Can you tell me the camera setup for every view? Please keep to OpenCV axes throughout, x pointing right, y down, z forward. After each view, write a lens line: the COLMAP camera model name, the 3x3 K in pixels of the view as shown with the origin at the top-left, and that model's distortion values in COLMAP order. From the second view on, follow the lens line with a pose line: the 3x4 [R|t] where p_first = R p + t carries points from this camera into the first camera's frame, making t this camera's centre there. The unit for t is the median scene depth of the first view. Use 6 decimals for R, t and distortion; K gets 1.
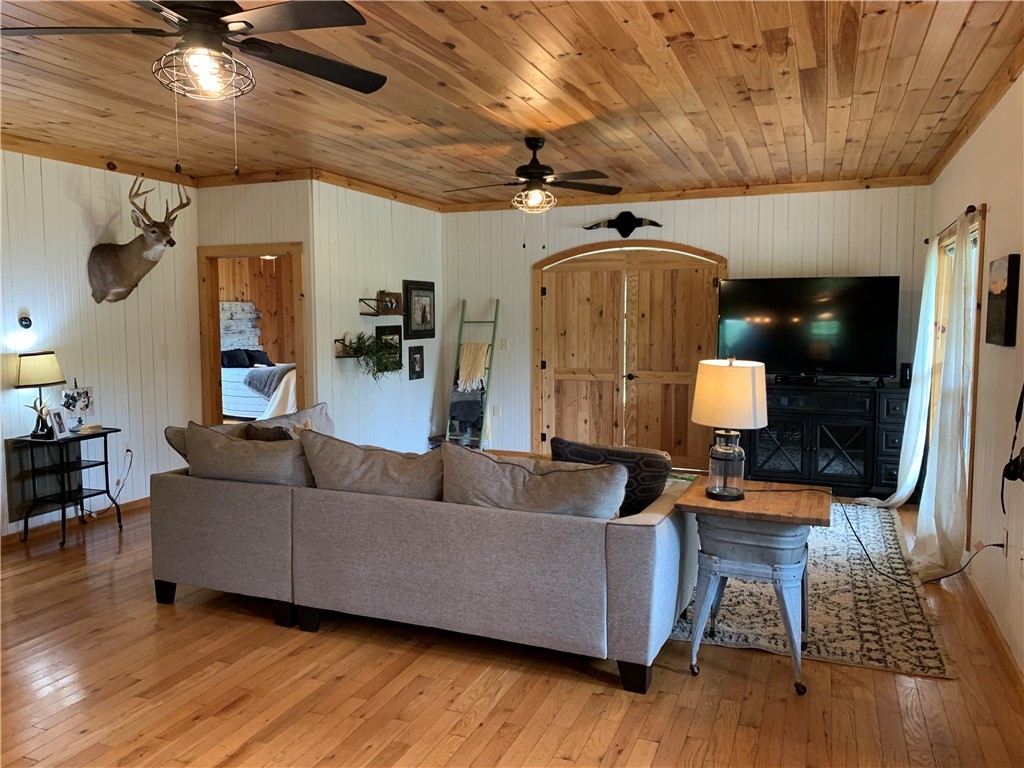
lens RADIAL K [[790.6, 0, 511.0], [0, 790.6, 381.0], [0, 0, 1]] dist [0.038739, -0.042632]
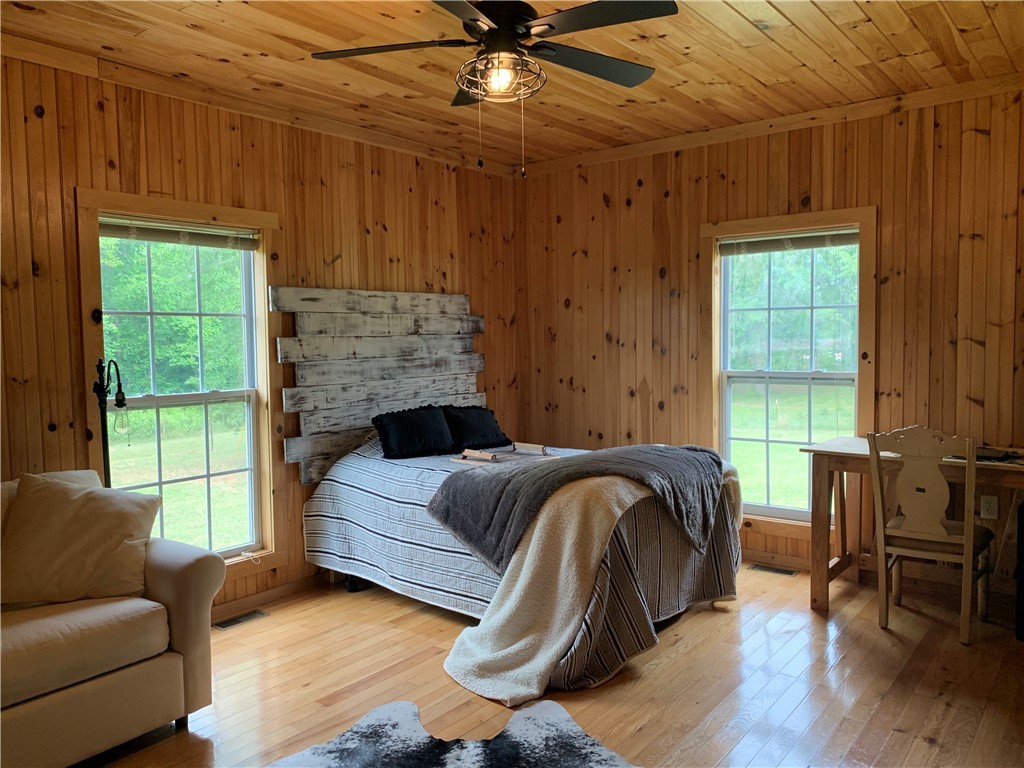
lens RADIAL K [[790.6, 0, 512.0], [0, 790.6, 384.4], [0, 0, 1]] dist [0.038739, -0.042632]
pose [[0.961172, 0.003677, -0.275924, -0.181264], [-0.009213, 0.999781, -0.018769, -0.042196], [0.275795, 0.020582, 0.960996, 0.592920]]
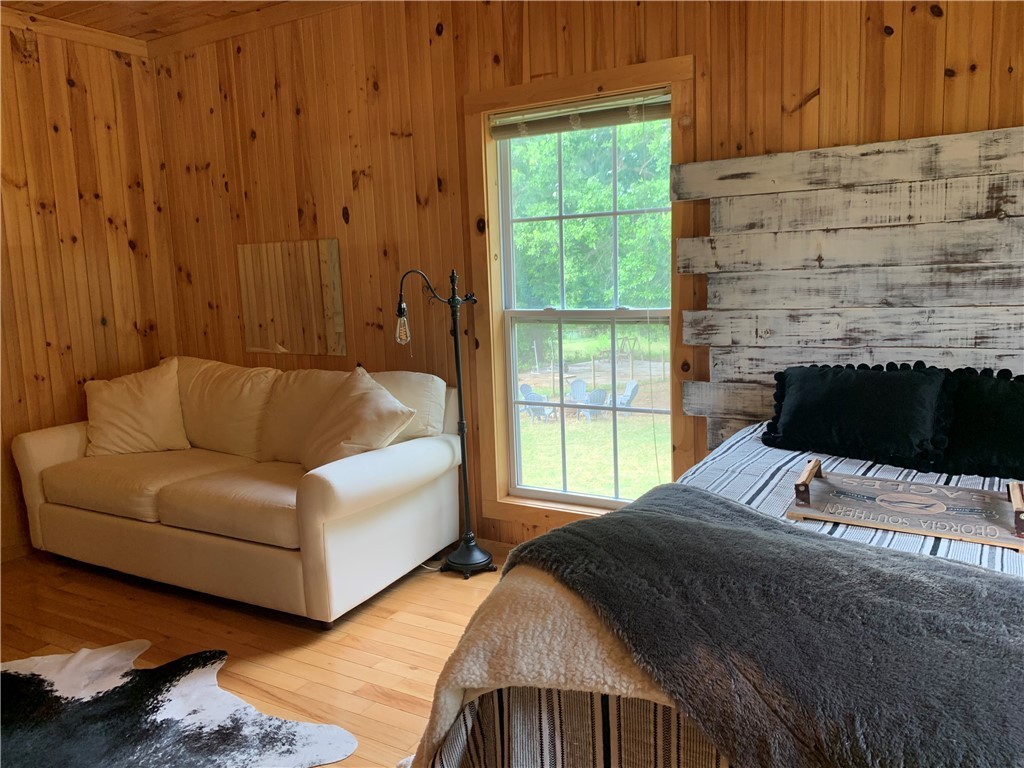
lens RADIAL K [[790.6, 0, 511.4], [0, 790.6, 378.3], [0, 0, 1]] dist [0.038739, -0.042632]
pose [[-0.155539, 0.145036, -0.977125, -0.120751], [-0.043934, 0.987168, 0.153520, -0.060600], [0.986852, 0.066807, -0.147171, 0.882664]]
